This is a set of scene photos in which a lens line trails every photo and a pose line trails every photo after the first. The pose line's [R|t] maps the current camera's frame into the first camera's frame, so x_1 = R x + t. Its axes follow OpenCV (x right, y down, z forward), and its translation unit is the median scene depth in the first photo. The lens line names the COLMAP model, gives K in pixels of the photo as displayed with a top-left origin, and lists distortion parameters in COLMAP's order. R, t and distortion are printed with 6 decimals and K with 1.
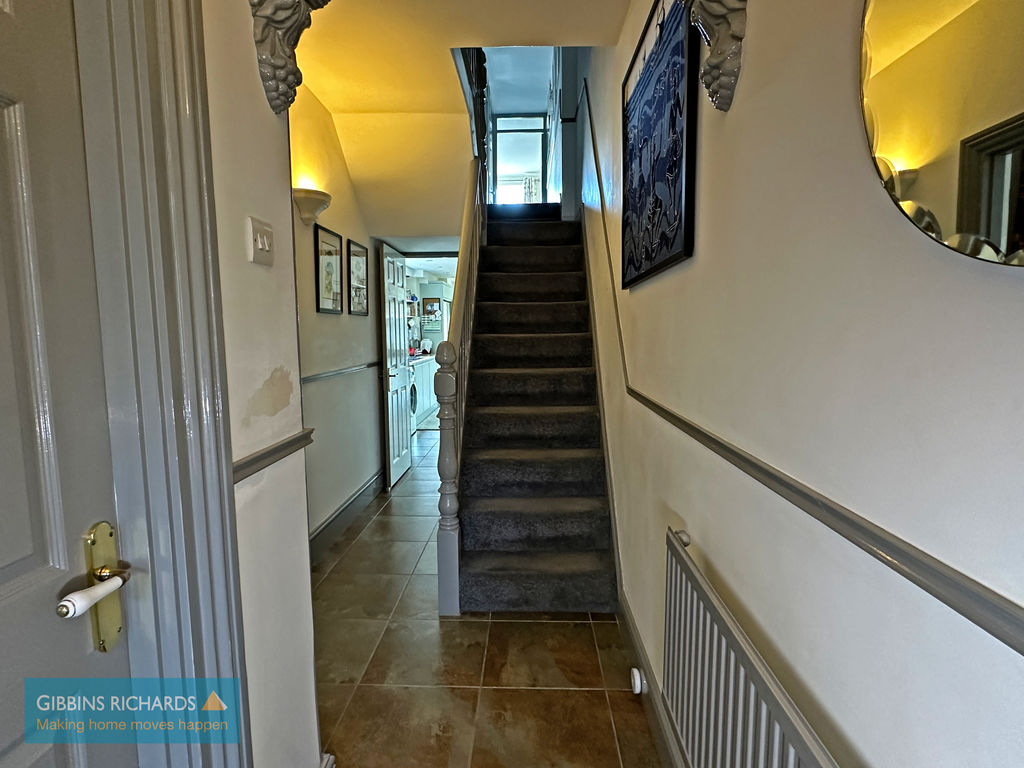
lens RADIAL K [[537.5, 0, 511.7], [0, 537.5, 382.2], [0, 0, 1]] dist [-0.003212, -0.000778]
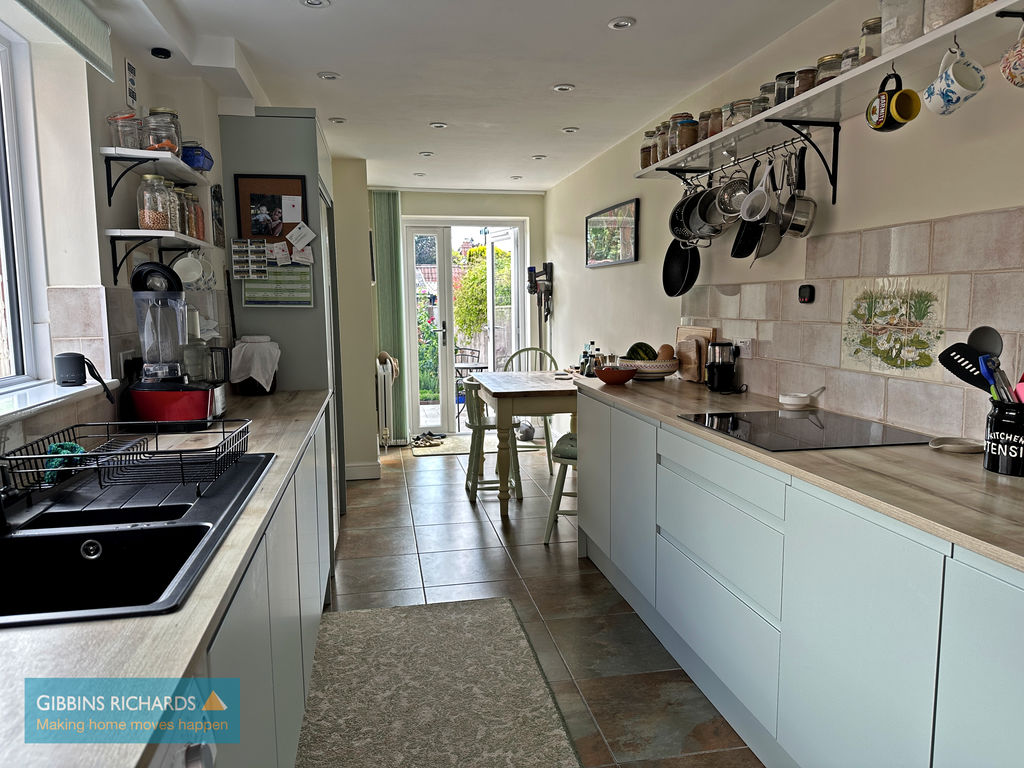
lens RADIAL K [[727.7, 0, 512.7], [0, 727.7, 385.2], [0, 0, 1]] dist [0.027822, -0.064193]
pose [[0.976953, -0.025723, 0.211899, -0.114576], [0.025238, 0.999669, 0.004996, -0.057199], [-0.211958, 0.000467, 0.977279, 0.646457]]
